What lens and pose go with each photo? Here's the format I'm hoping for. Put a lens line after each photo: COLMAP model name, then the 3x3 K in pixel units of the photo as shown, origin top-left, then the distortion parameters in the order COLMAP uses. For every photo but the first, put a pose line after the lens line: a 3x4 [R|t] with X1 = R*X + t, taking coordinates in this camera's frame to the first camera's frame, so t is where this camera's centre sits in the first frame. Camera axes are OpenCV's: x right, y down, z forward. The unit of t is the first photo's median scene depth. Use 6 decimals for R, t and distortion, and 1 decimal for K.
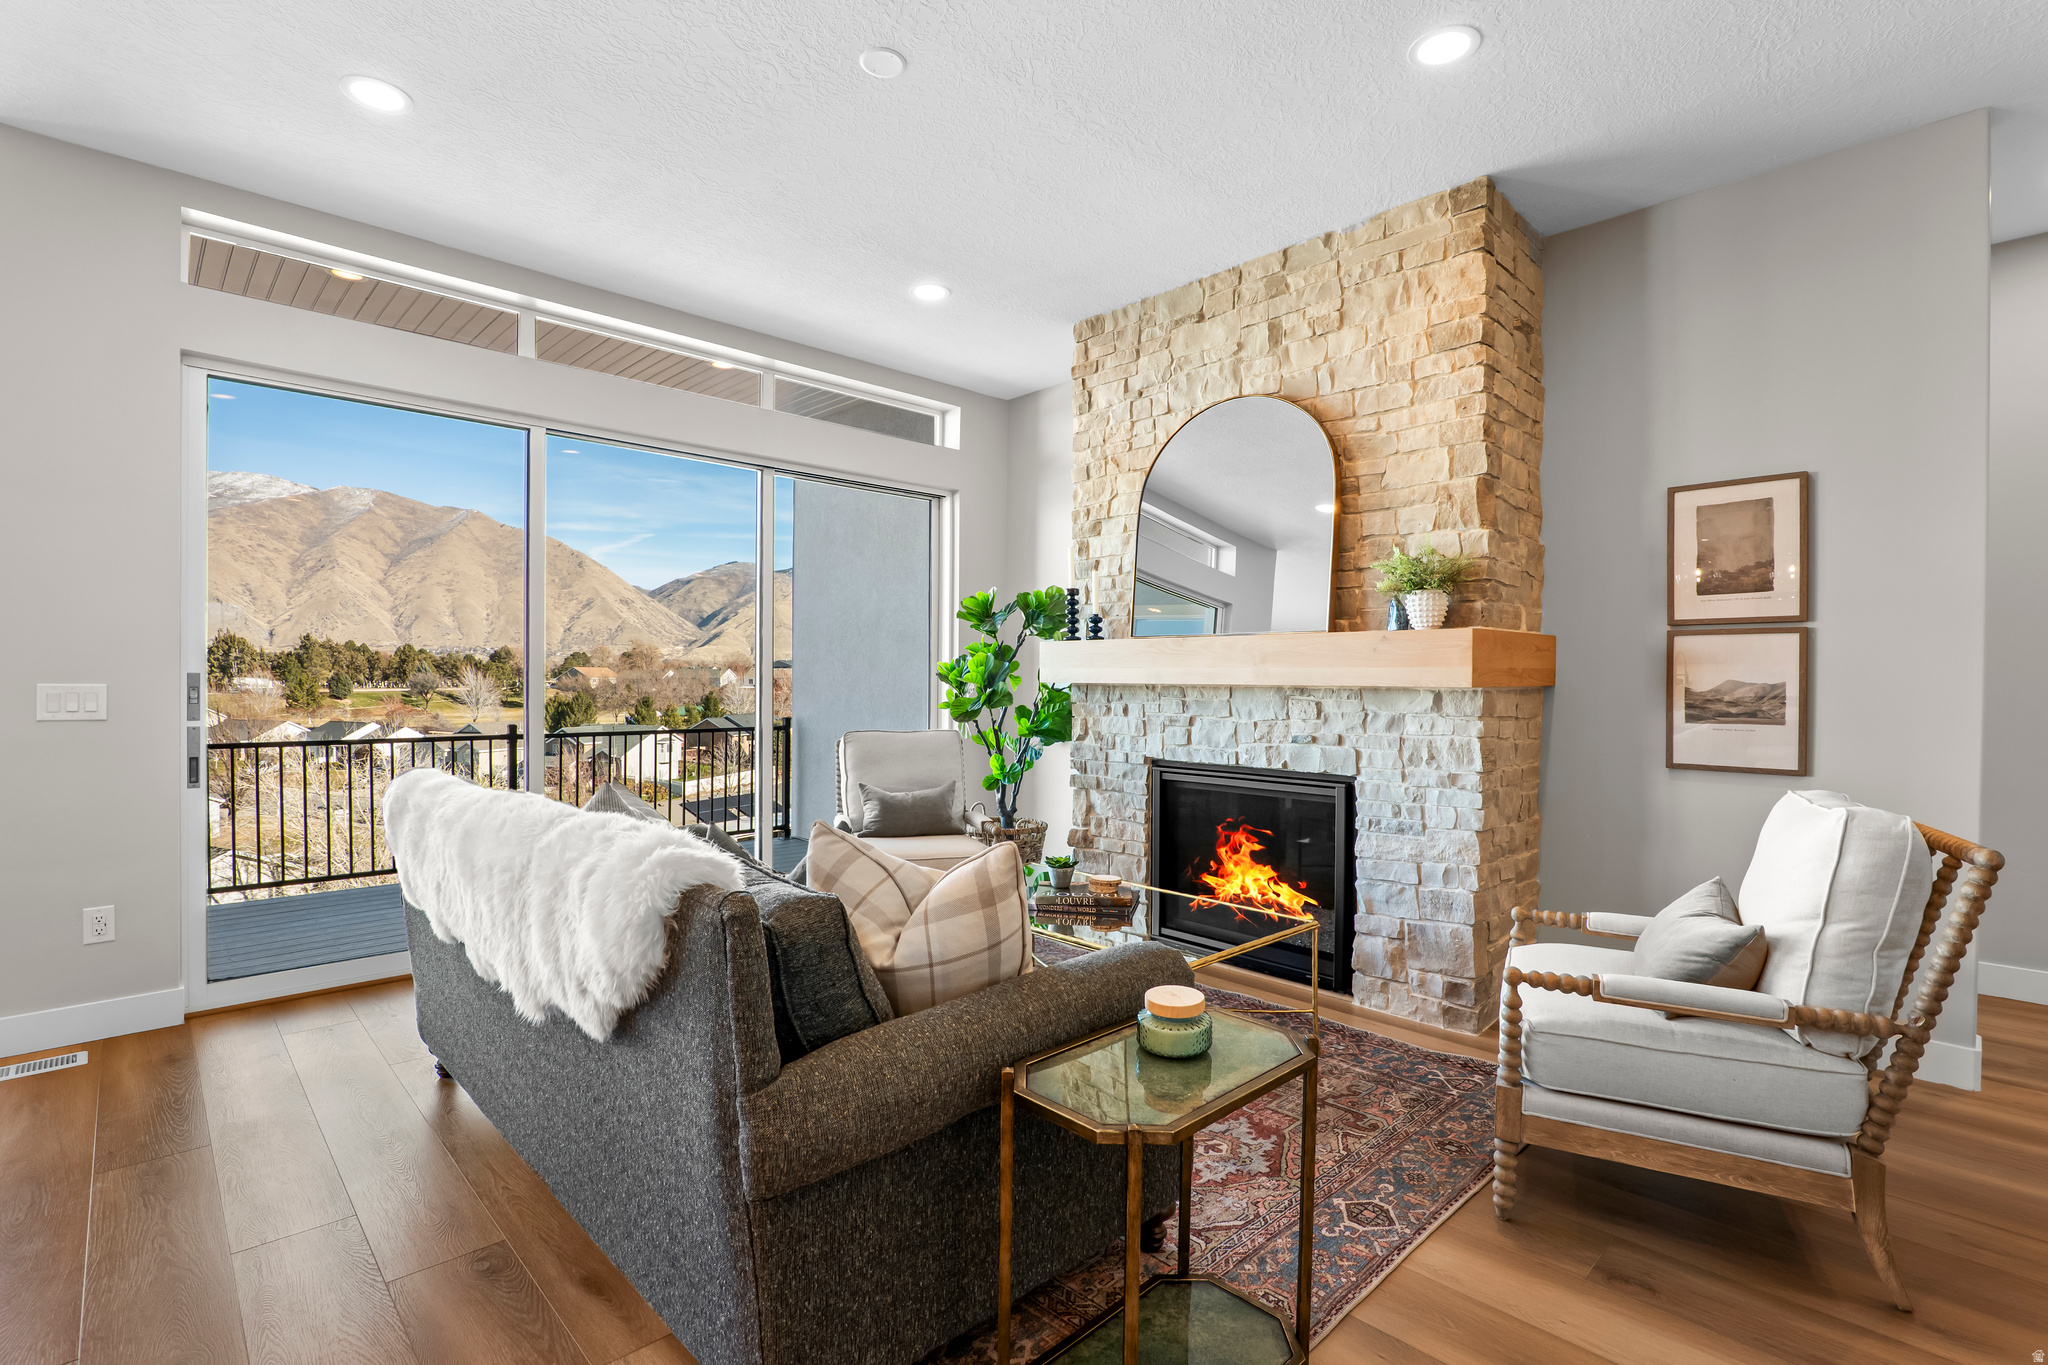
lens RADIAL K [[950.4, 0, 1024.4], [0, 950.4, 687.1], [0, 0, 1]] dist [-0.020144, 0.005932]
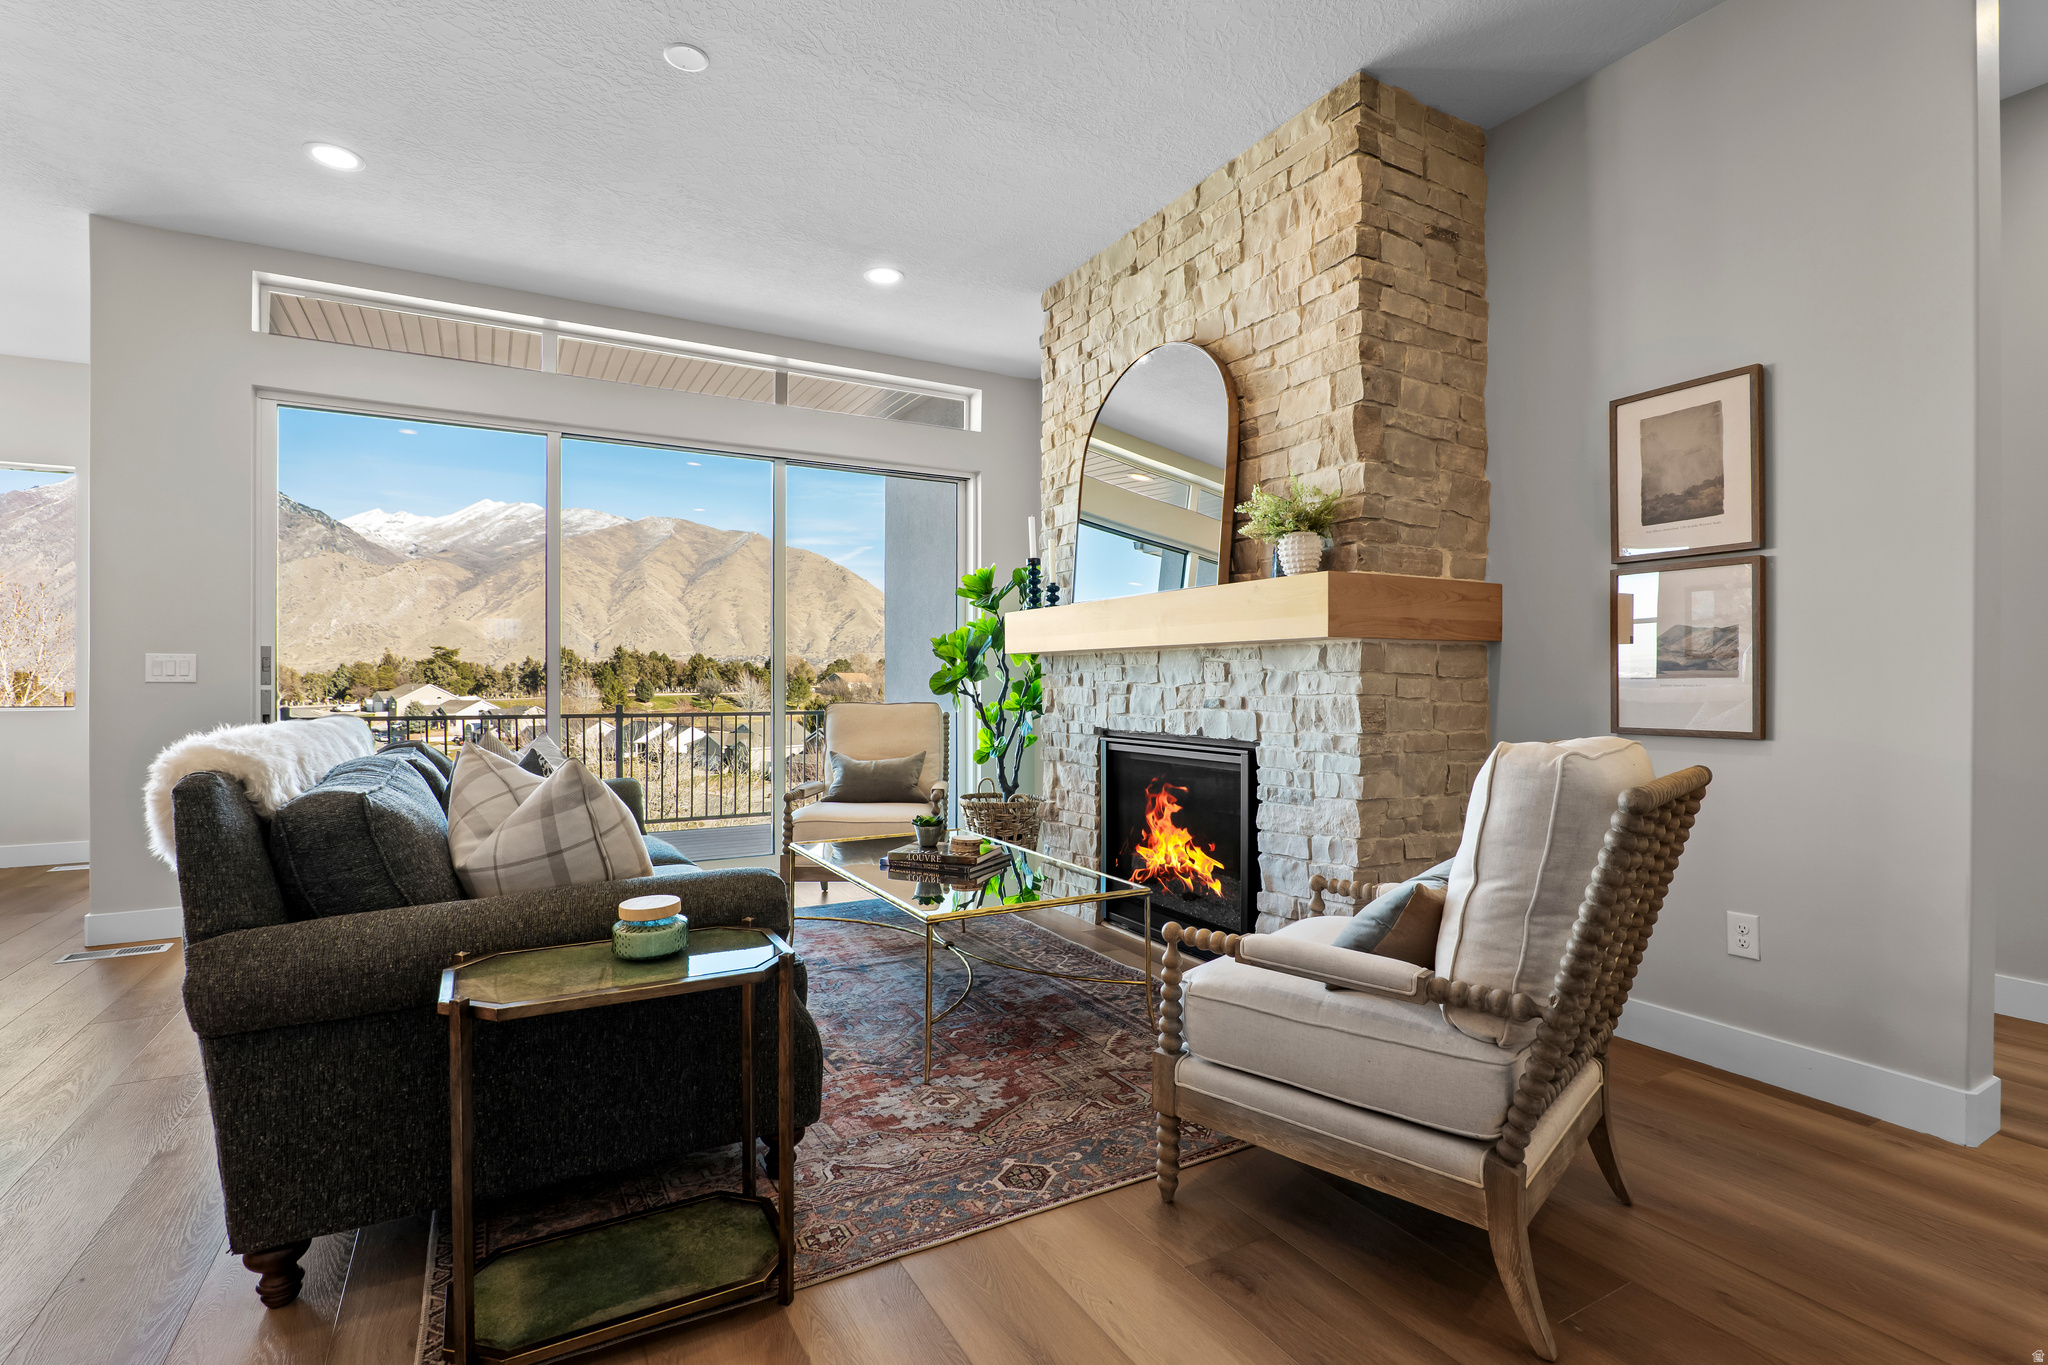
lens RADIAL K [[951.0, 0, 1024.0], [0, 951.0, 682.5], [0, 0, 1]] dist [-0.014608, 0.000881]
pose [[0.968182, -0.005584, -0.250186, 0.387513], [0.003379, 0.999952, -0.009243, 0.047169], [0.250225, 0.008104, 0.968154, 0.050361]]
